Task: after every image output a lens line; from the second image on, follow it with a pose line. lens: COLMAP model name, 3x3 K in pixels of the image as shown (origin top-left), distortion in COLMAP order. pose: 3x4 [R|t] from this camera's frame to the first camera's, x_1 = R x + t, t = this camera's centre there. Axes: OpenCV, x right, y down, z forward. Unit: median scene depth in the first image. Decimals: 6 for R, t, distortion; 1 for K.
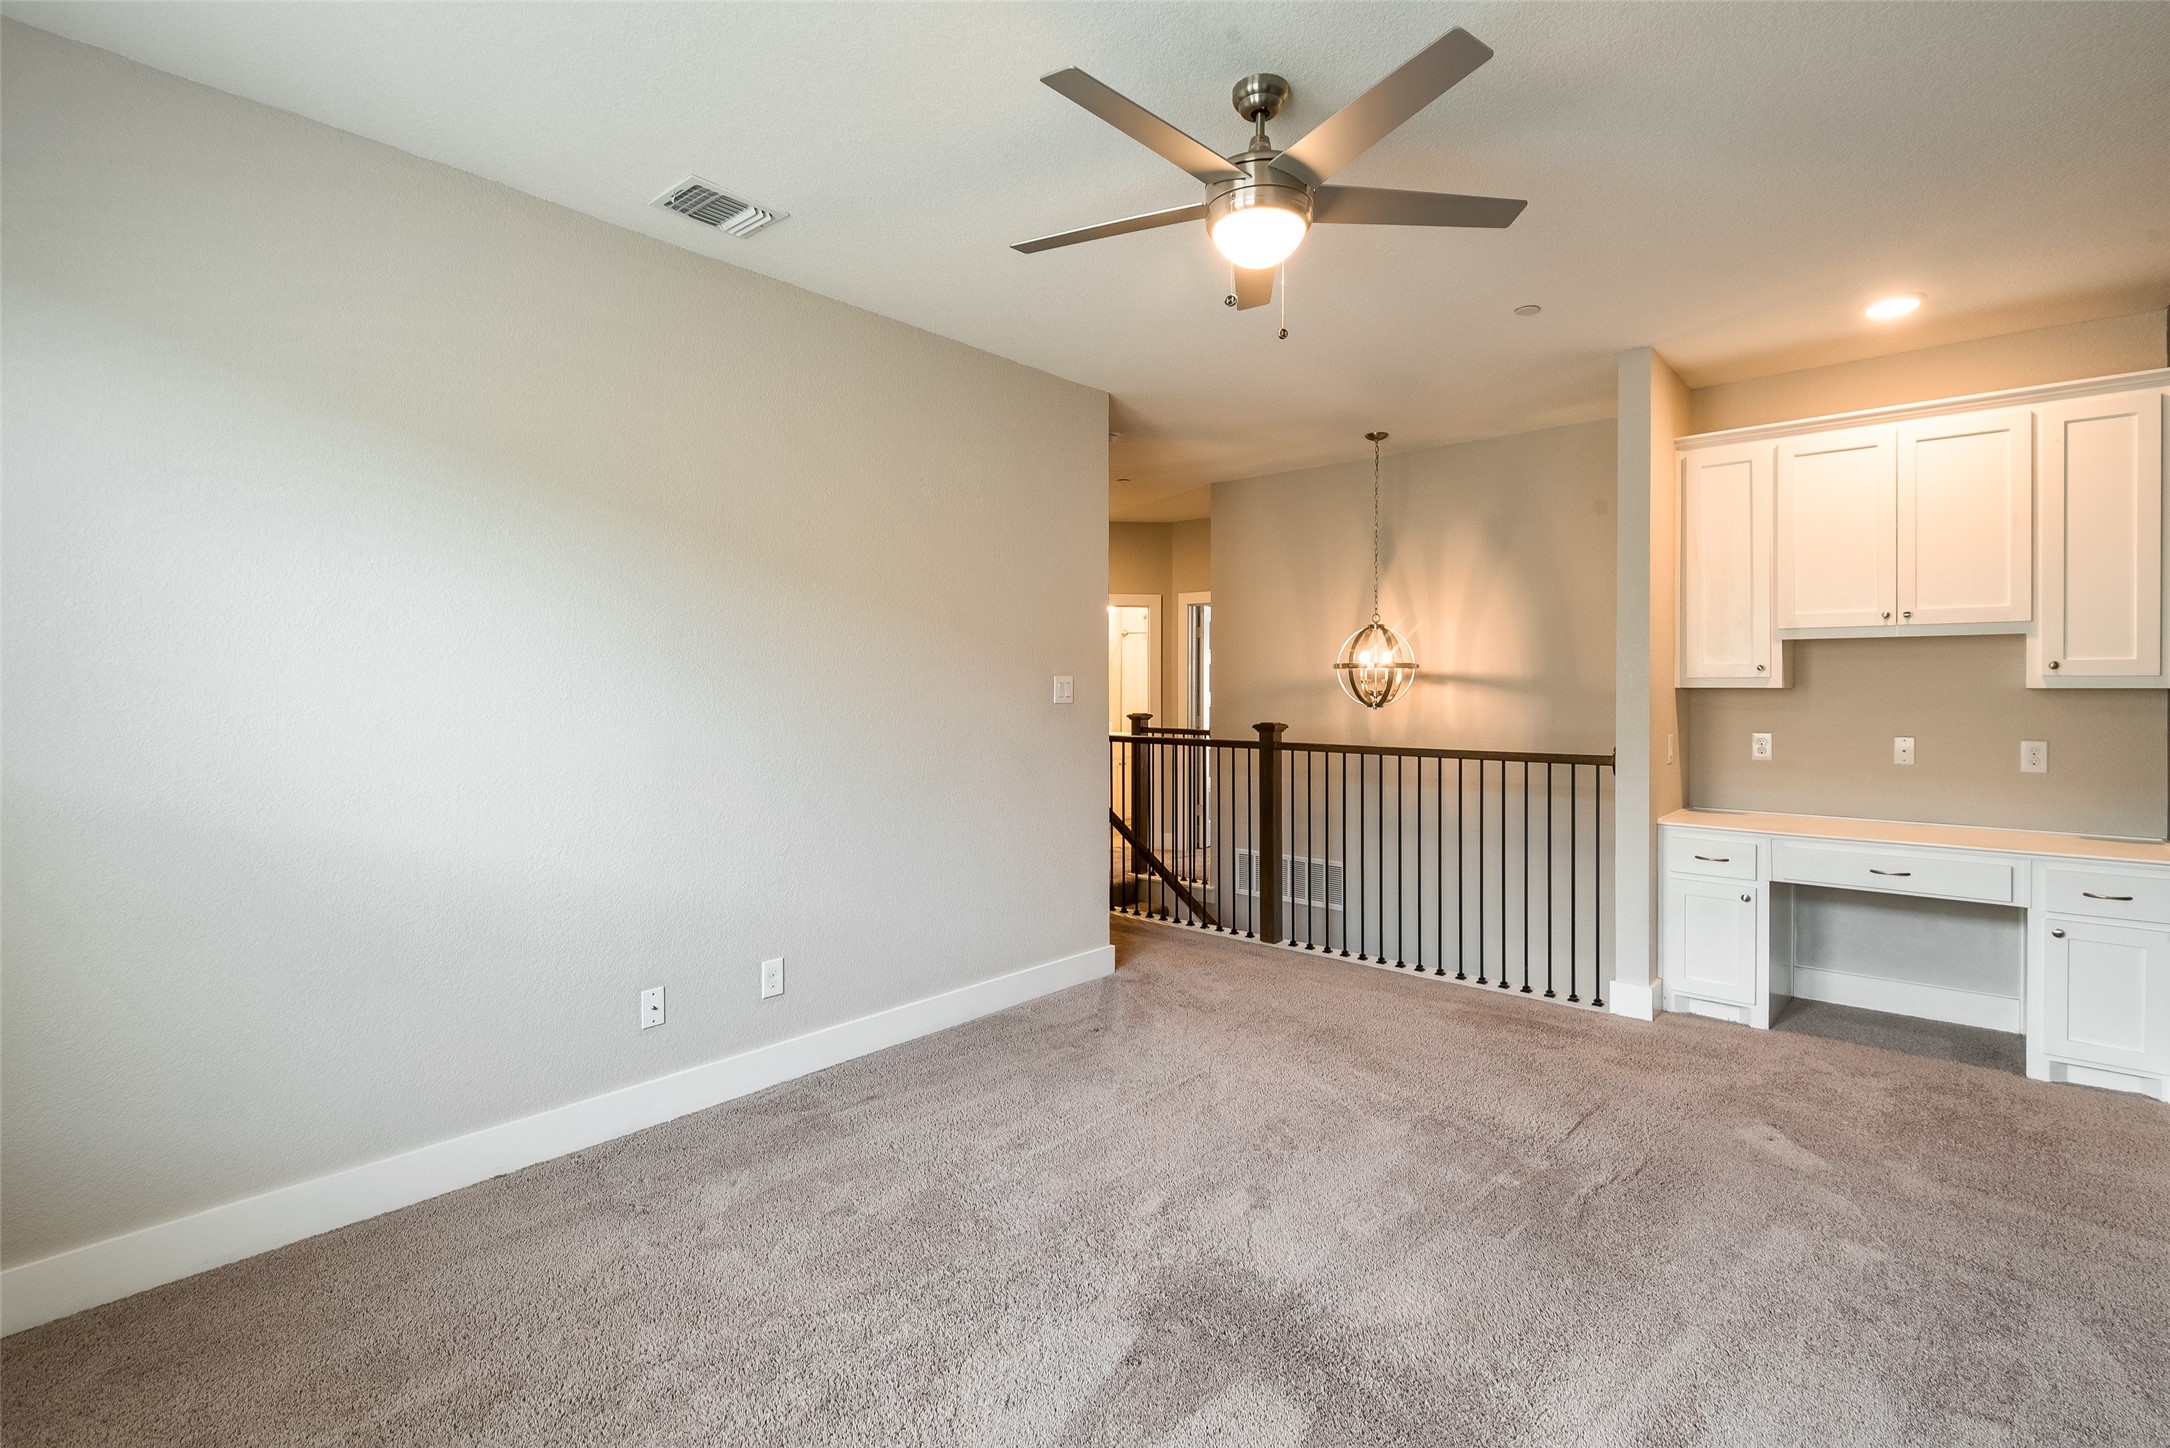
lens RADIAL K [[1025.6, 0, 1088.8], [0, 1025.6, 696.6], [0, 0, 1]] dist [-0.073444, 0.000056]
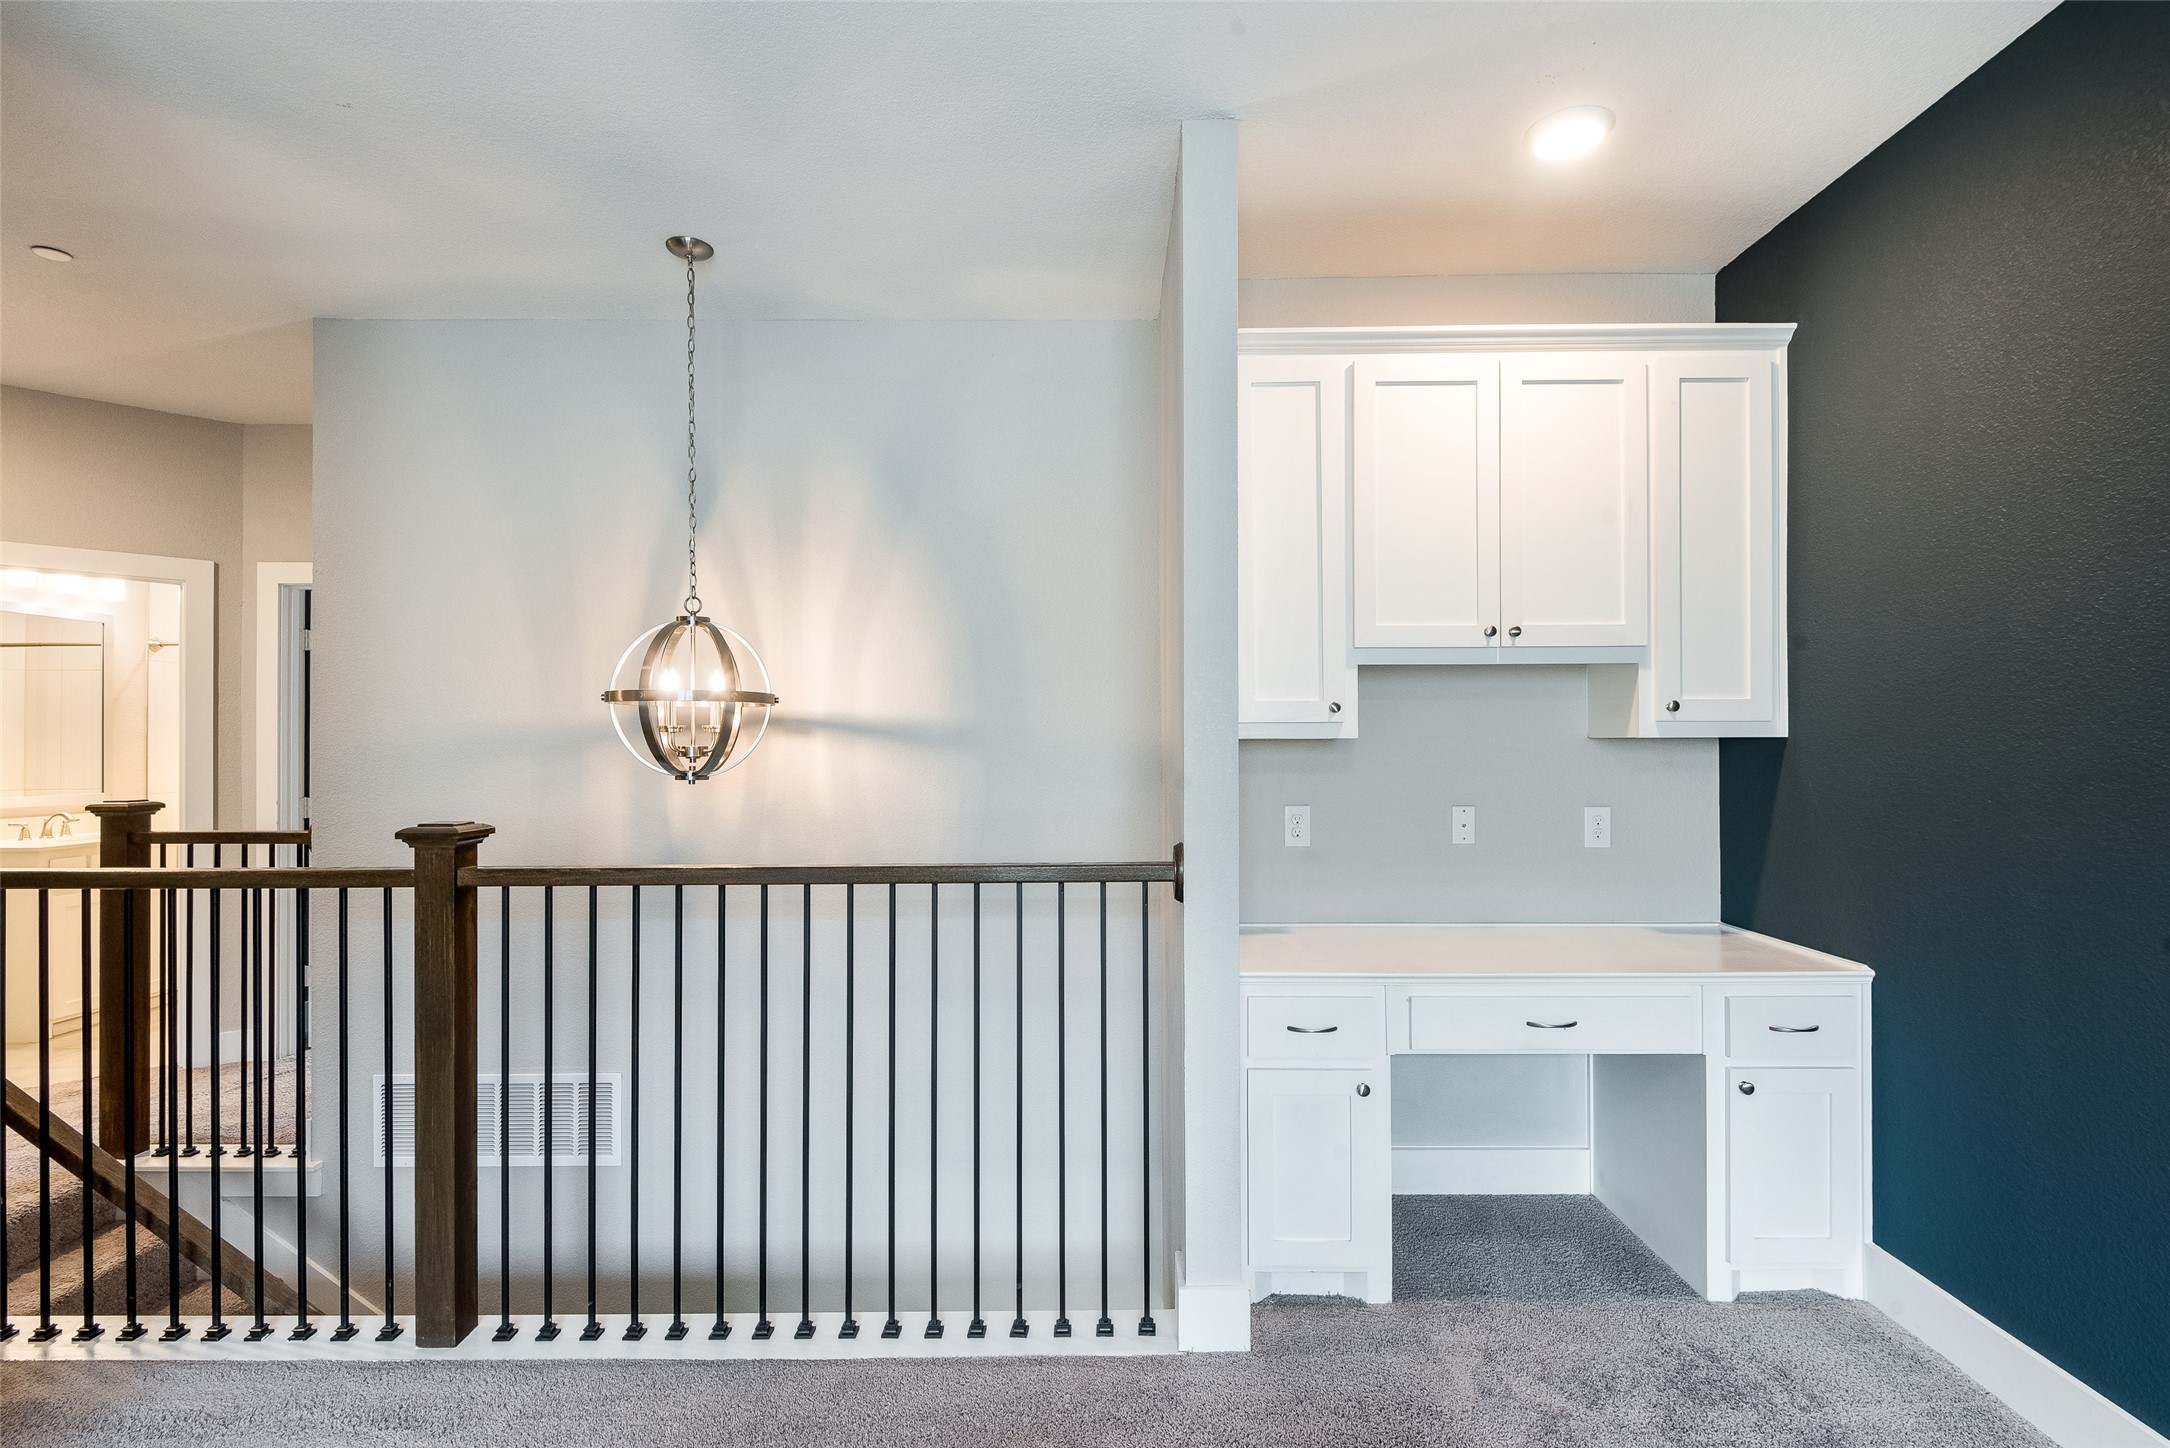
lens RADIAL K [[996.0, 0, 1038.3], [0, 996.0, 736.4], [0, 0, 1]] dist [0.026051, -0.000323]
pose [[0.777035, 0.001895, 0.629454, 0.105664], [0.009901, 0.999835, -0.015233, -0.002072], [-0.629379, 0.018069, 0.776888, 0.520862]]
